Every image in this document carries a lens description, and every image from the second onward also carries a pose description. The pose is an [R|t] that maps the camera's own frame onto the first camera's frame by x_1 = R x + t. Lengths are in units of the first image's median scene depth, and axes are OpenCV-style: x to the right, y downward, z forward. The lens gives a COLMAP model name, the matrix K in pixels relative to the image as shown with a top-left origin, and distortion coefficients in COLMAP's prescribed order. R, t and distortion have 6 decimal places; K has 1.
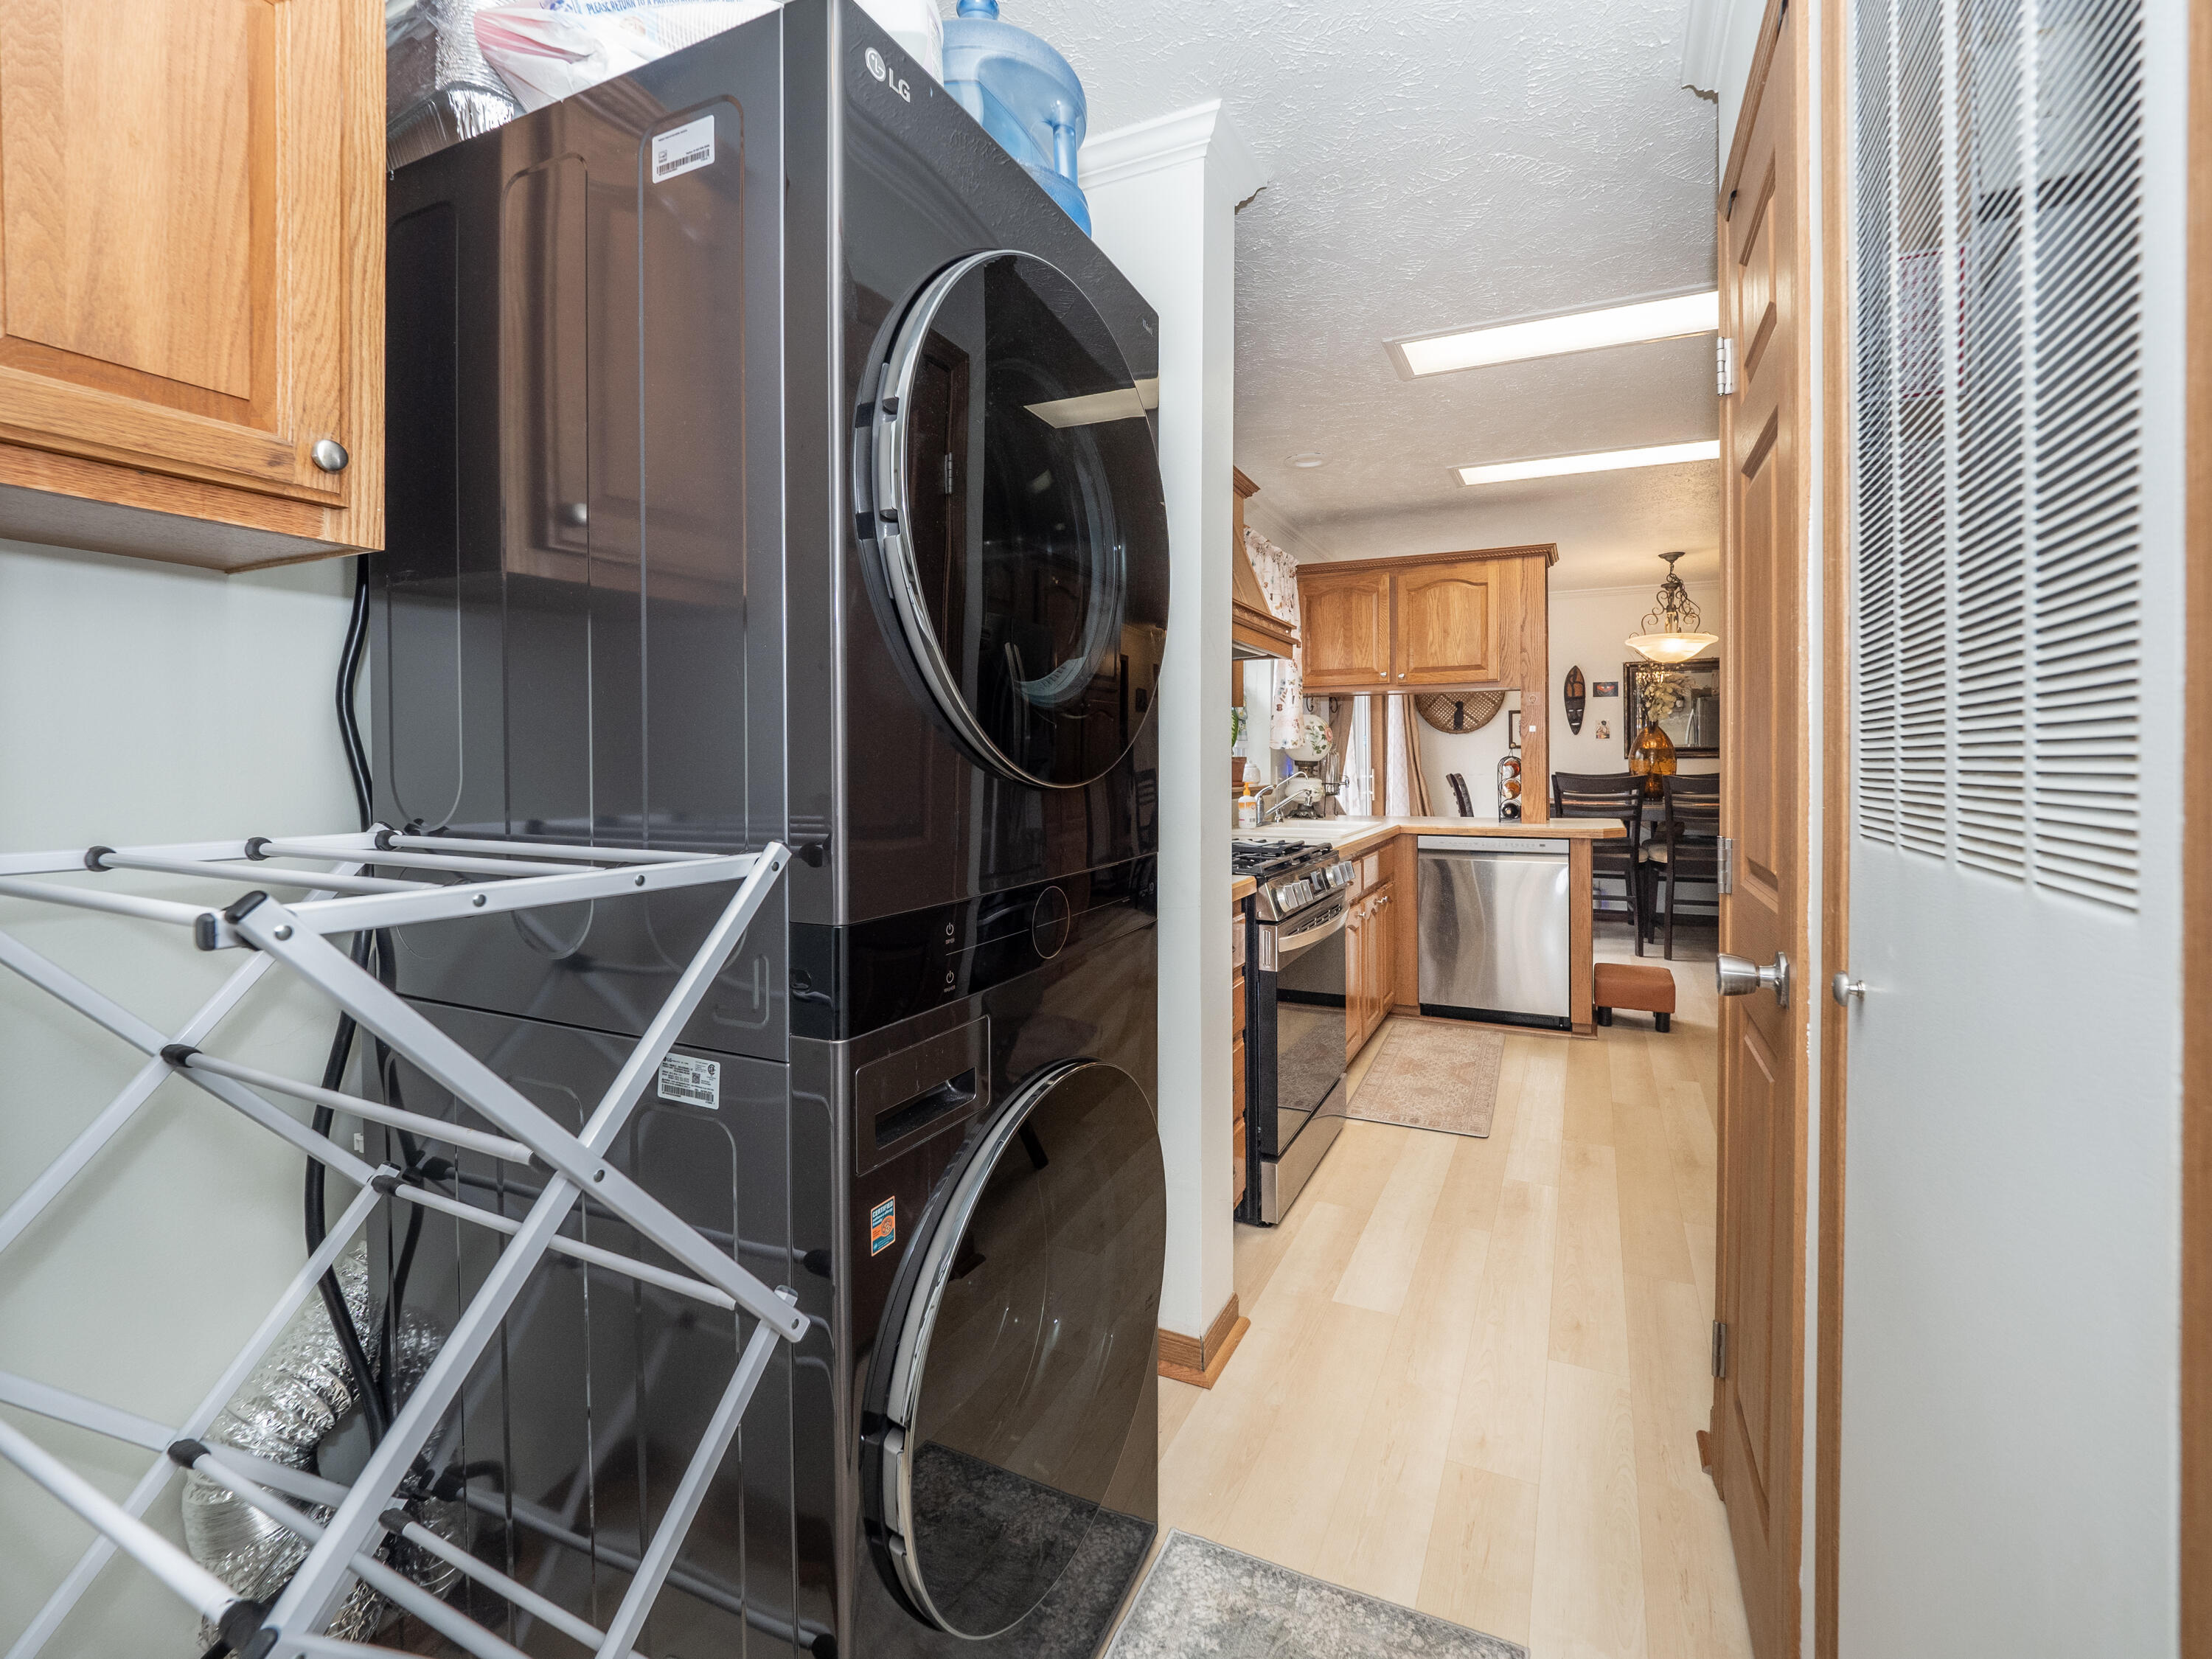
lens RADIAL K [[986.5, 0, 1096.7], [0, 986.5, 768.1], [0, 0, 1]] dist [0.001031, -0.000170]
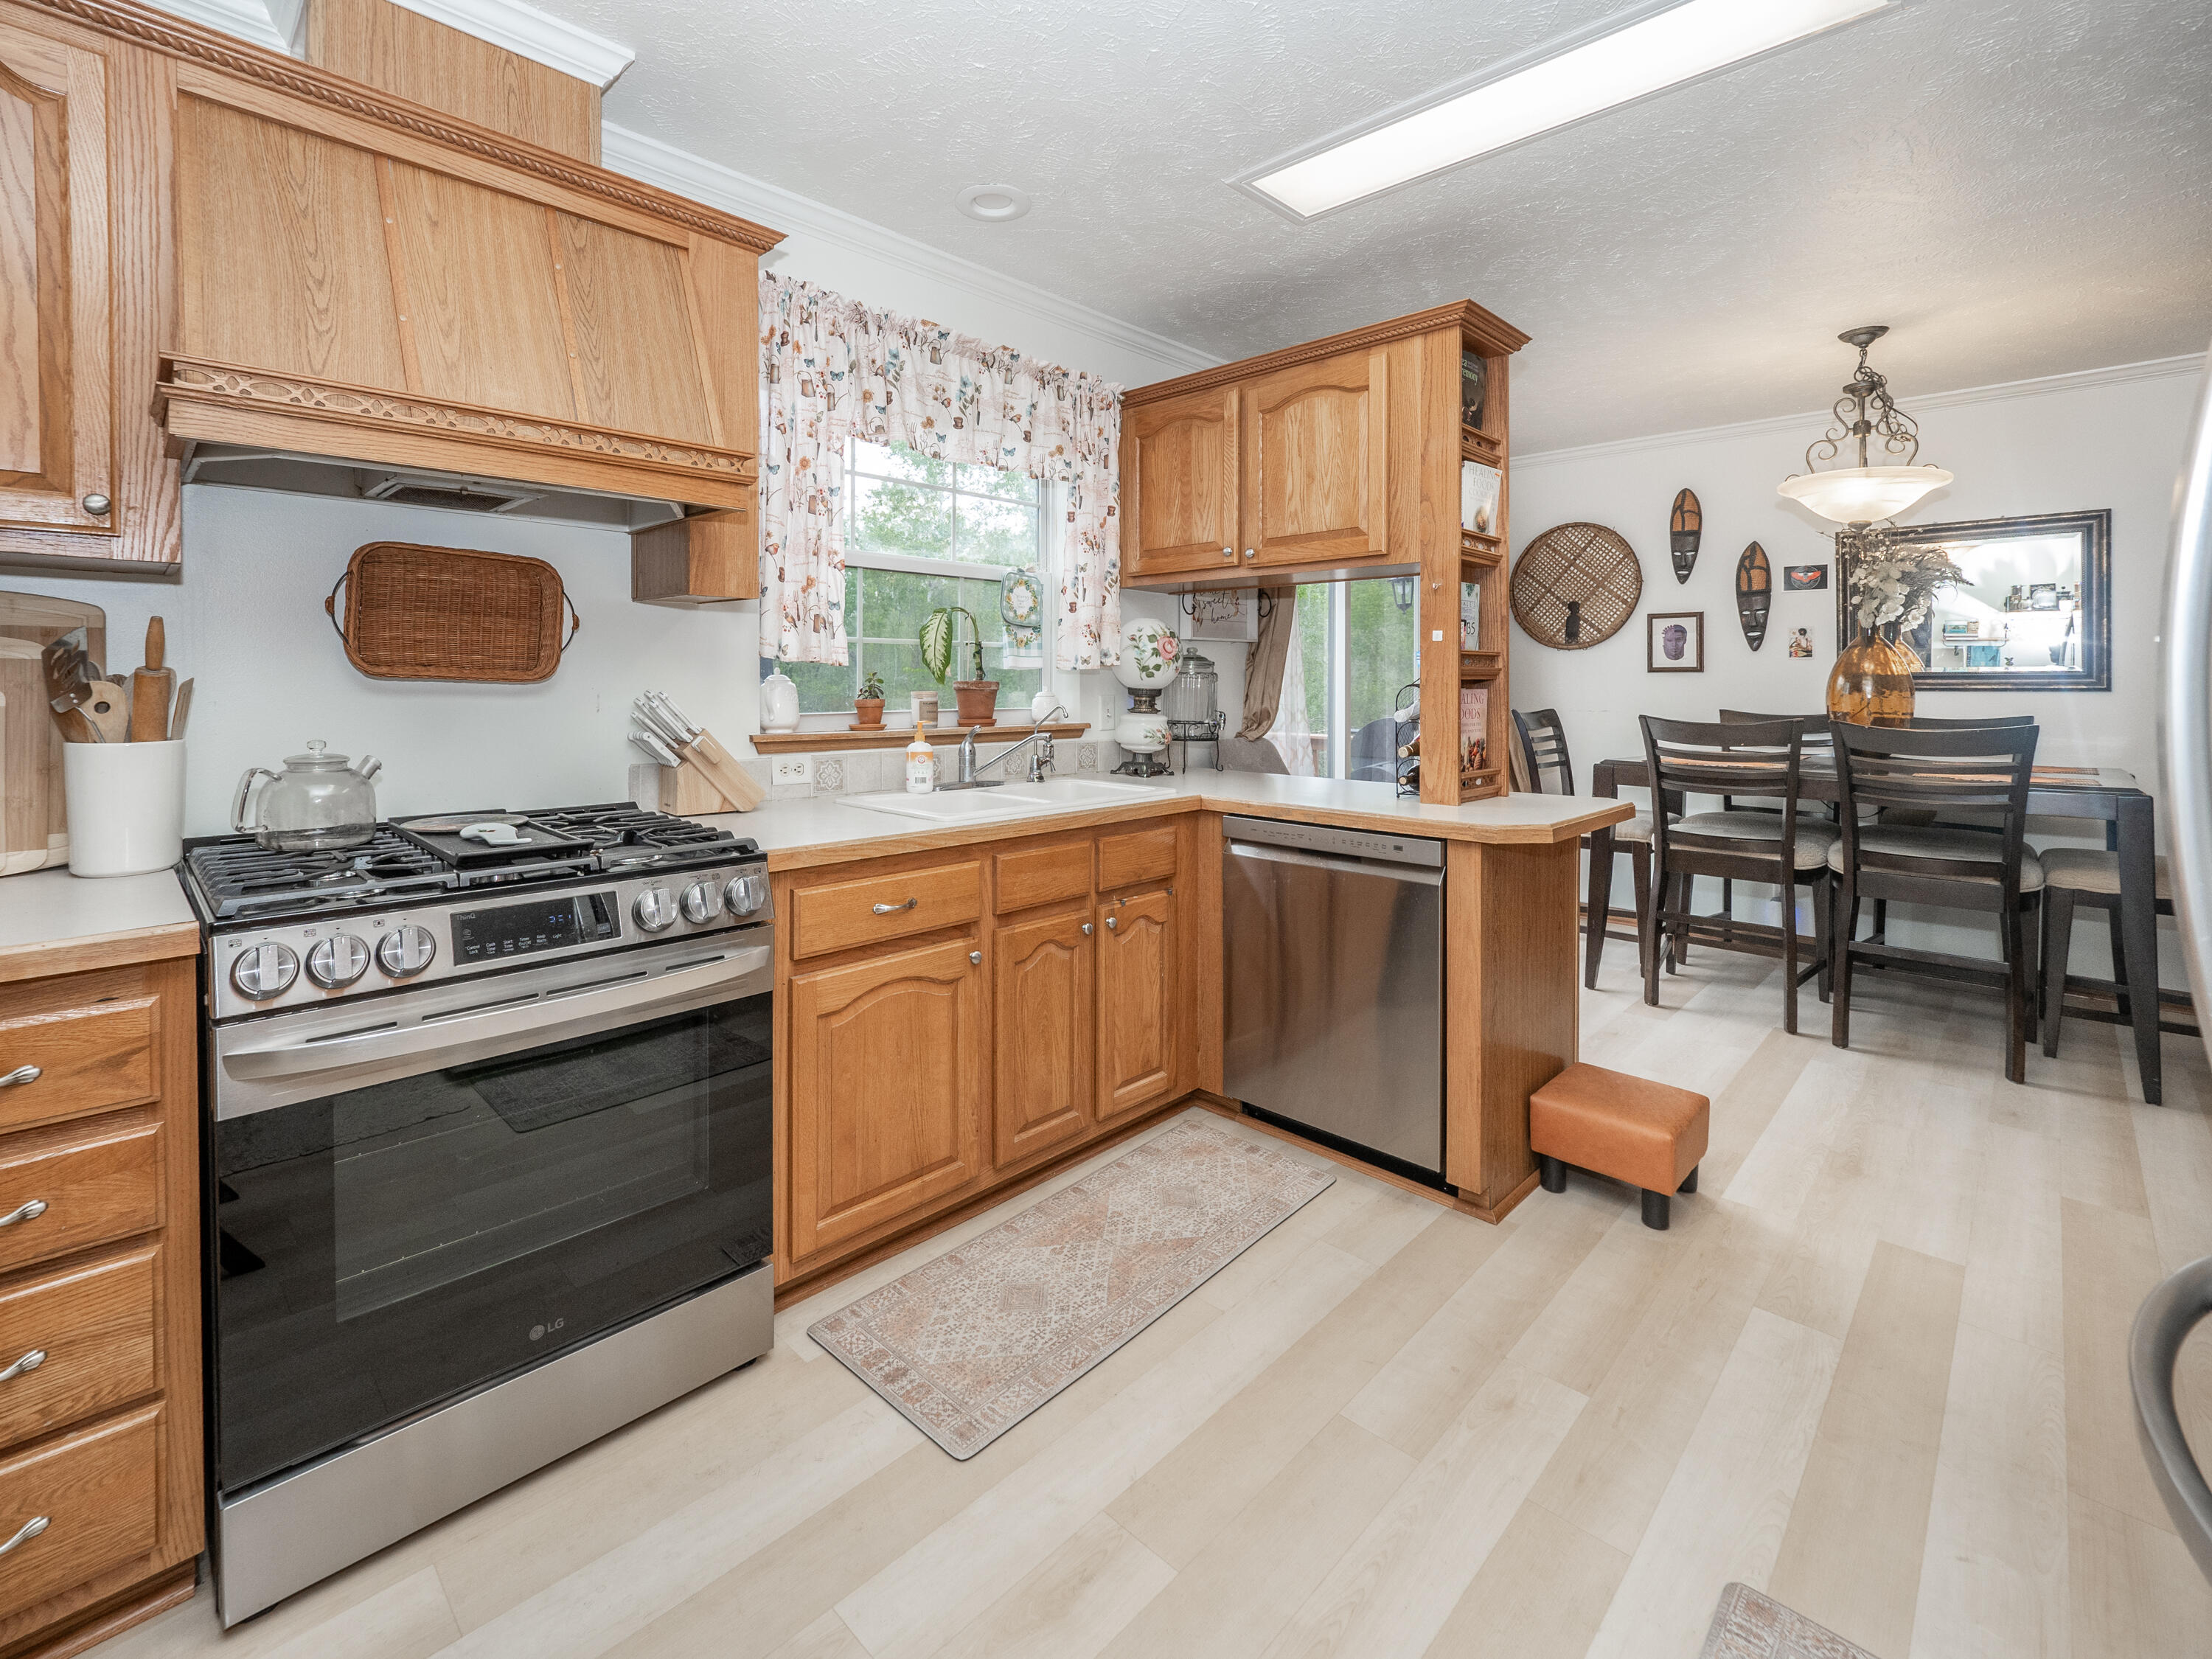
lens RADIAL K [[1011.2, 0, 1100.6], [0, 1011.2, 694.2], [0, 0, 1]] dist [0.011568, -0.012035]
pose [[0.950694, 0.013685, -0.309827, 0.408891], [-0.012257, 0.999903, 0.006557, -0.007651], [0.309887, -0.002436, 0.950770, 0.361820]]
